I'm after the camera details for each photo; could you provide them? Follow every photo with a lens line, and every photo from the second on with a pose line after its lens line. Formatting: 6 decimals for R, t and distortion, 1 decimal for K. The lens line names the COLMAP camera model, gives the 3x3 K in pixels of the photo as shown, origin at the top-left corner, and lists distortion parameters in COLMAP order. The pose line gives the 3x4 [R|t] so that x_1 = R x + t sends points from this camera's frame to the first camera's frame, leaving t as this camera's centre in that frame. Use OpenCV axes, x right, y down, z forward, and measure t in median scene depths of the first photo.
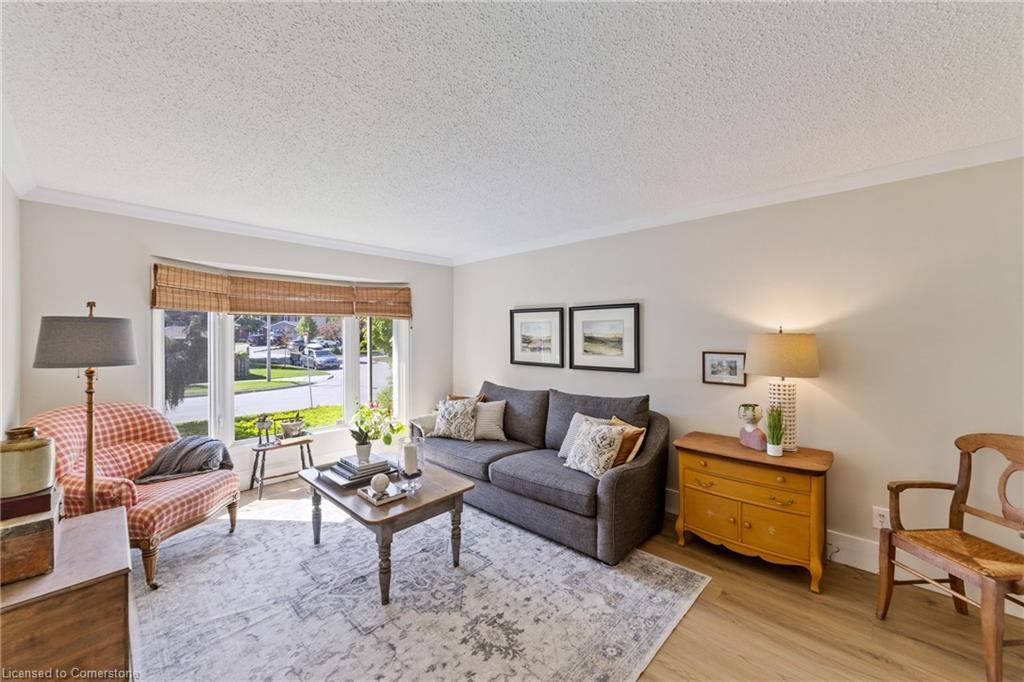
lens RADIAL K [[399.0, 0, 511.1], [0, 399.0, 339.6], [0, 0, 1]] dist [-0.002136, 0.000838]
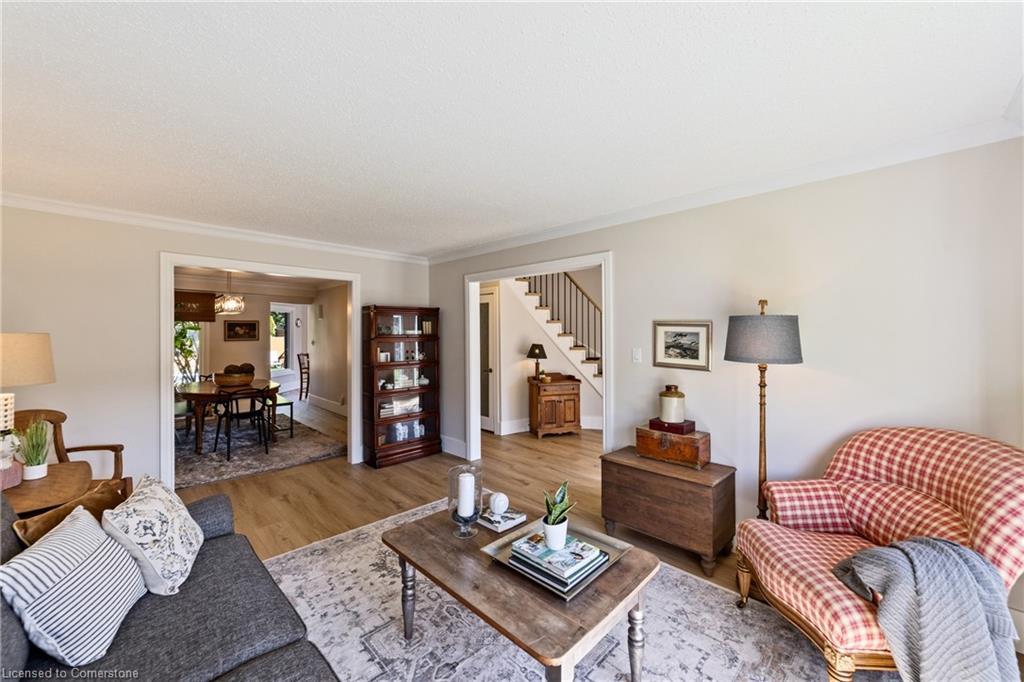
lens RADIAL K [[399.0, 0, 512.7], [0, 399.0, 338.5], [0, 0, 1]] dist [-0.002136, 0.000838]
pose [[-0.999793, 0.006791, 0.019183, -0.394505], [0.006872, 0.999968, 0.004166, -0.003937], [-0.019154, 0.004297, -0.999807, 1.952387]]
